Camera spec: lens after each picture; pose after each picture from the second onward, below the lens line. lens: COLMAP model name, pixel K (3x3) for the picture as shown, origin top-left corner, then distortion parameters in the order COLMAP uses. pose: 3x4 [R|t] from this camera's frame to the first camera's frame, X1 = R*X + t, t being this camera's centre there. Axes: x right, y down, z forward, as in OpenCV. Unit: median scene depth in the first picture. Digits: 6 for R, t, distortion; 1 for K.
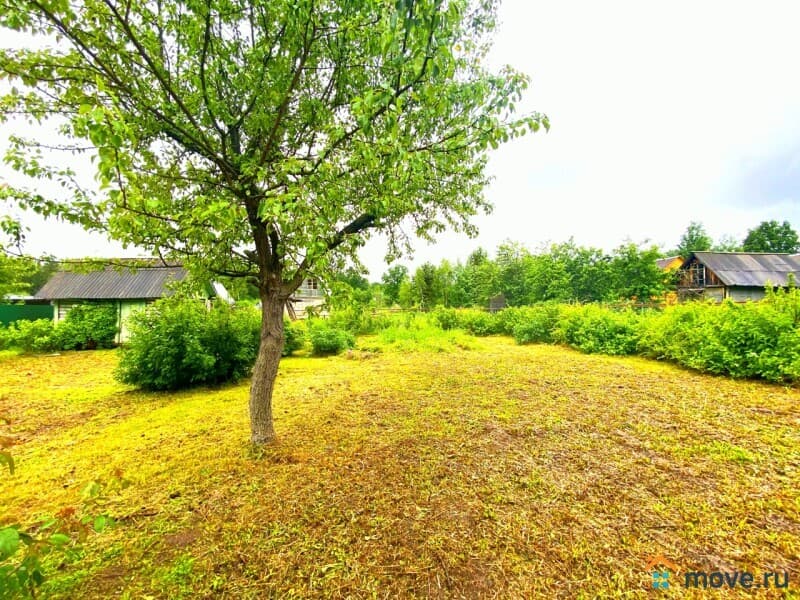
lens RADIAL K [[323.6, 0, 398.1], [0, 323.6, 298.6], [0, 0, 1]] dist [0.019044, -0.018779]
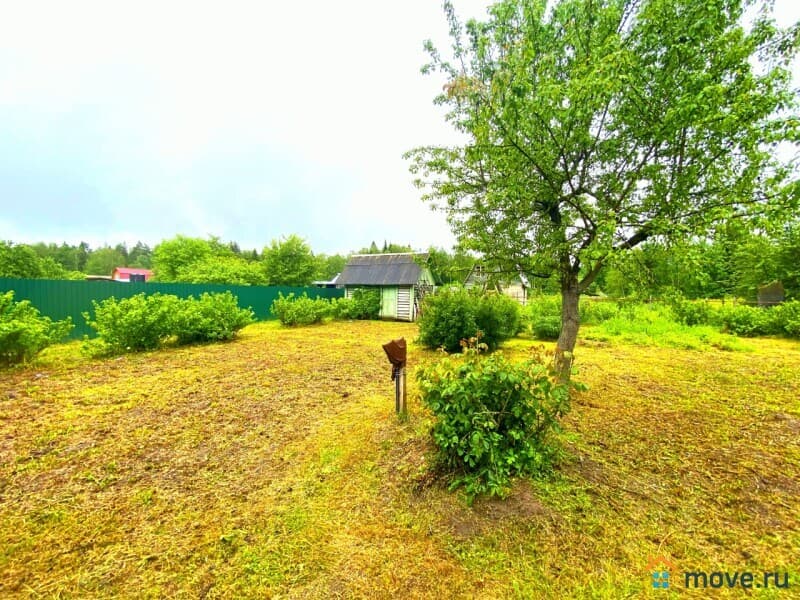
lens RADIAL K [[319.5, 0, 398.3], [0, 319.5, 300.4], [0, 0, 1]] dist [0.001434, -0.014544]
pose [[0.842132, 0.037295, -0.537980, -0.058623], [-0.009463, 0.998474, 0.054407, -0.007590], [0.539188, -0.040727, 0.841200, -0.121047]]
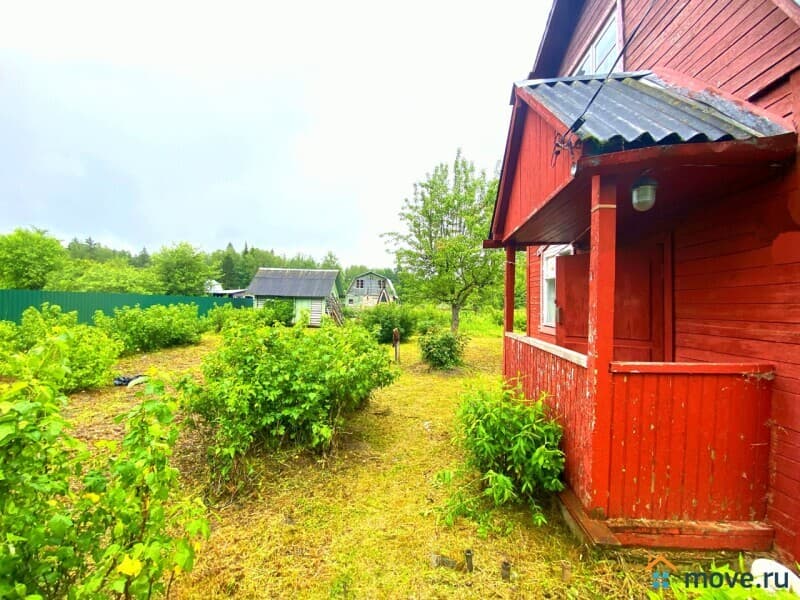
lens RADIAL K [[323.6, 0, 398.1], [0, 323.6, 298.6], [0, 0, 1]] dist [0.019044, -0.018779]
pose [[0.989511, 0.036403, -0.139799, -0.119112], [-0.034731, 0.999293, 0.014383, -0.029740], [0.140223, -0.009376, 0.990076, -0.547441]]
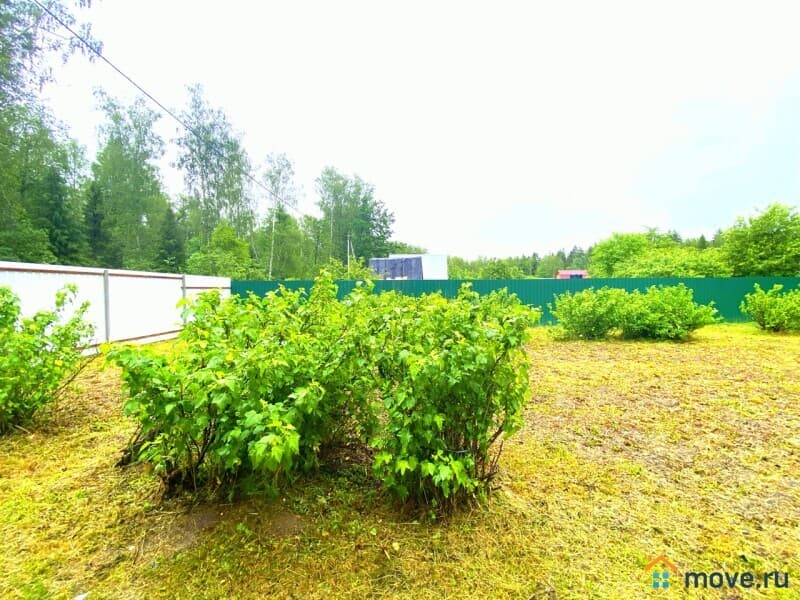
lens RADIAL K [[319.7, 0, 400.0], [0, 319.7, 300.0], [0, 0, 1]] dist [0.000059, -0.013226]
pose [[-0.178477, 0.042920, -0.983008, -0.066902], [0.041301, 0.998494, 0.036098, 0.002521], [0.983077, -0.034157, -0.179981, -0.150601]]
